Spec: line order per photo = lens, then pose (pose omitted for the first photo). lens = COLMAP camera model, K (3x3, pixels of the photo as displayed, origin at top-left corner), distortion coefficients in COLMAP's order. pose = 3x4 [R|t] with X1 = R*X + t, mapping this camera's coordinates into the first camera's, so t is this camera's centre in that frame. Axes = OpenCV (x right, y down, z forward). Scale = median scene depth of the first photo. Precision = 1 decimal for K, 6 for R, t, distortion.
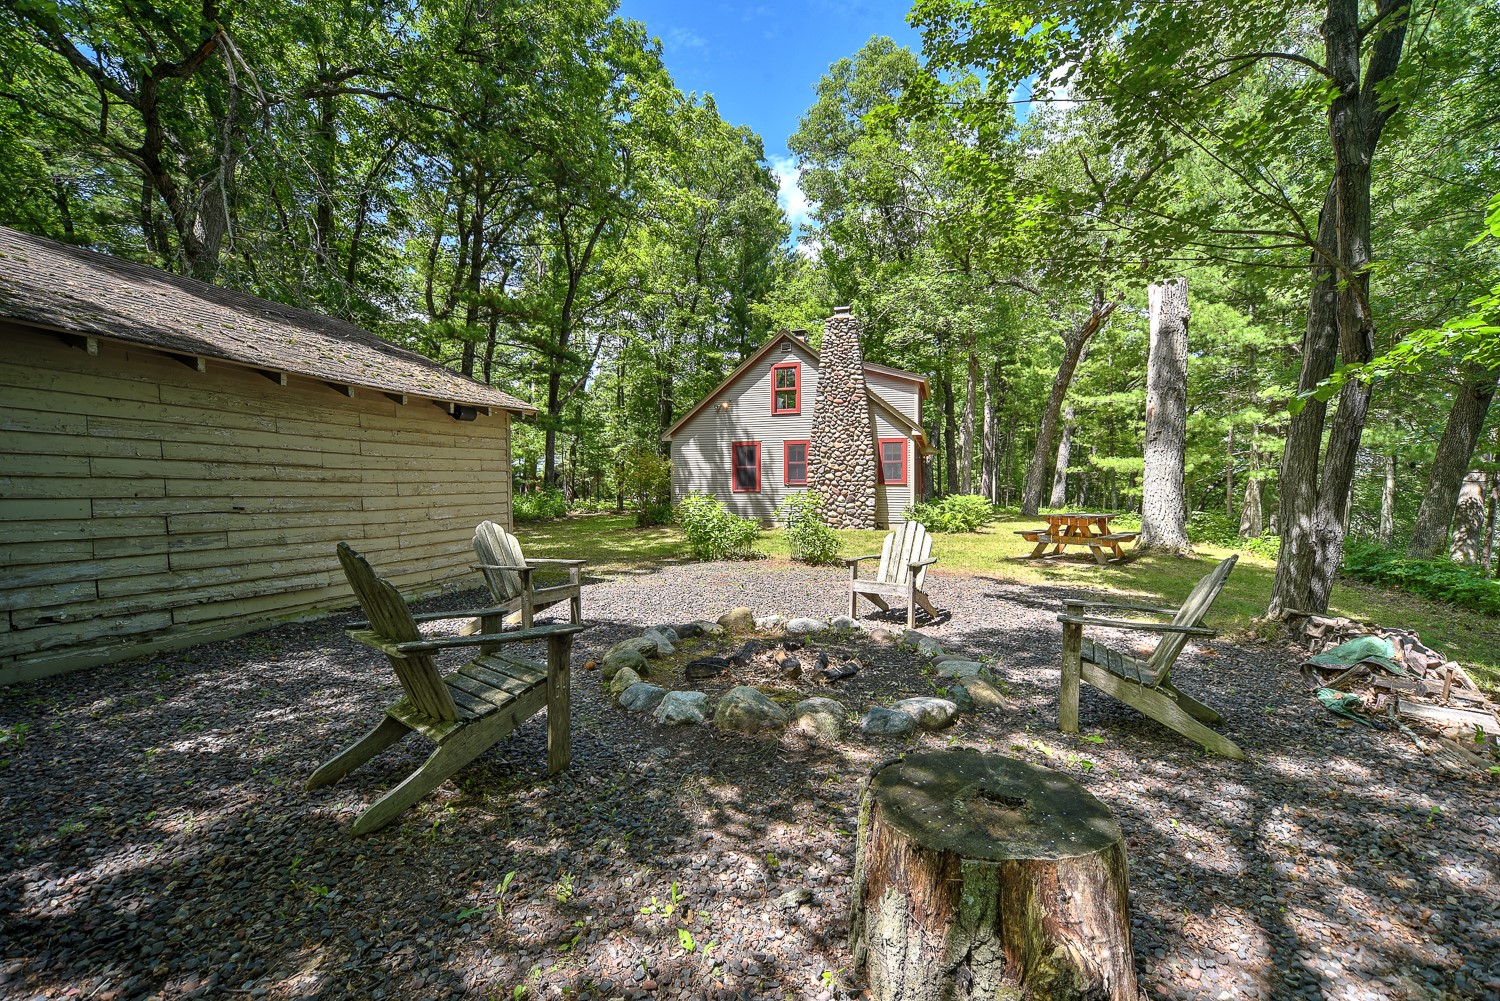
lens RADIAL K [[628.1, 0, 754.0], [0, 628.1, 500.3], [0, 0, 1]] dist [-0.002273, -0.000185]
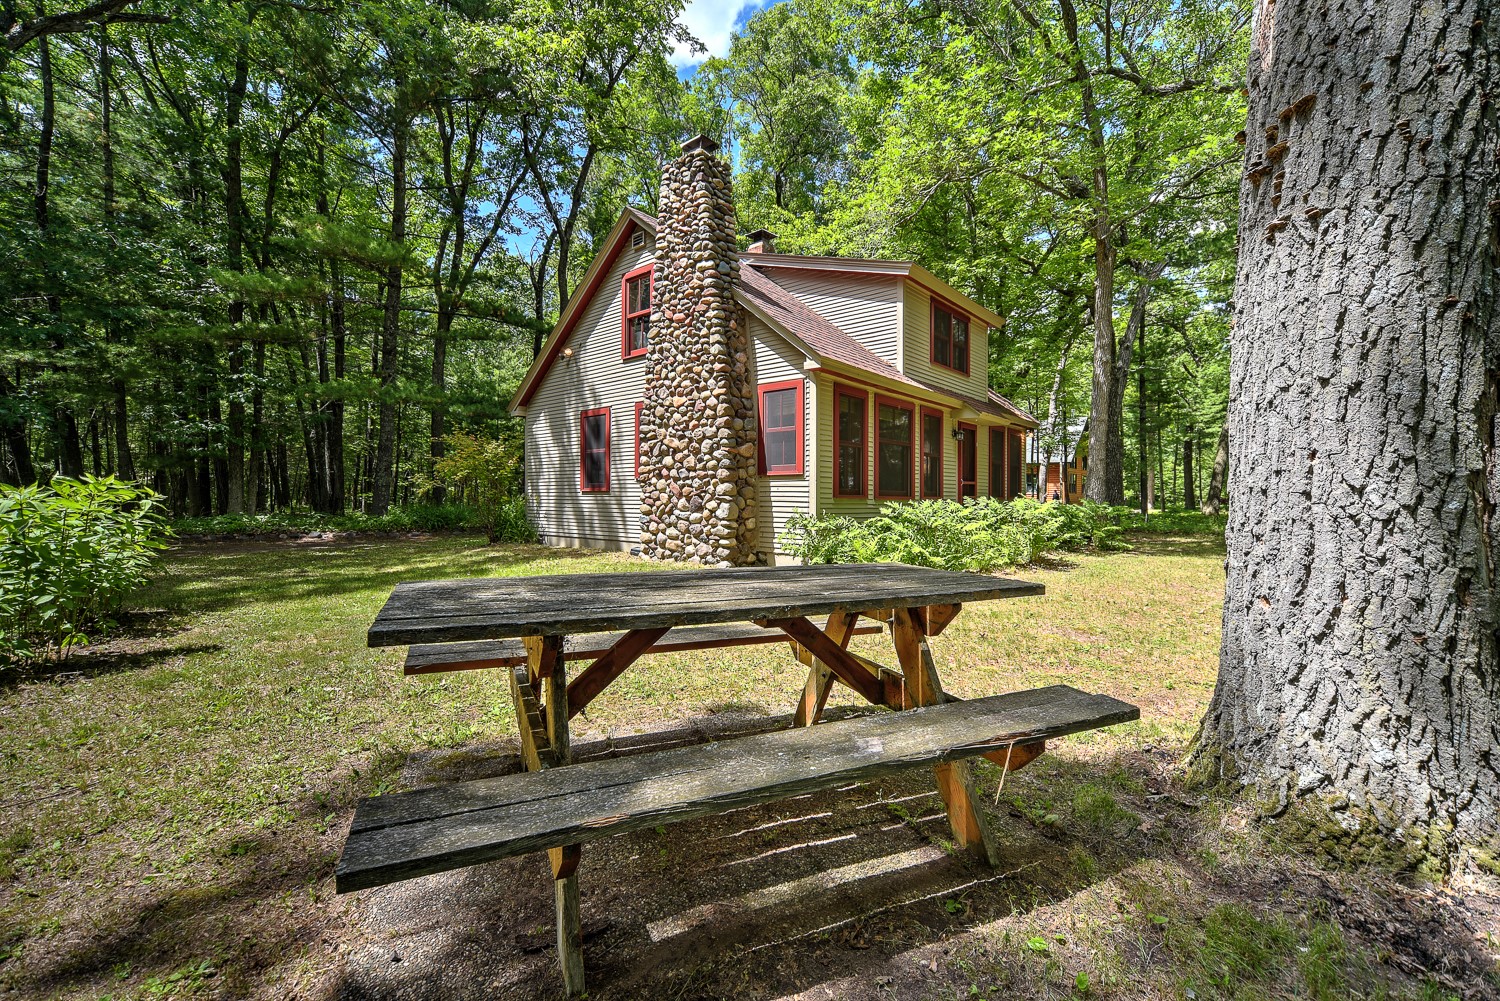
lens RADIAL K [[628.1, 0, 748.2], [0, 628.1, 500.1], [0, 0, 1]] dist [-0.002273, -0.000185]
pose [[0.916572, 0.005544, -0.399831, 0.391771], [-0.008707, 0.999944, -0.006094, -0.002729], [0.399774, 0.009067, 0.916569, 0.537106]]
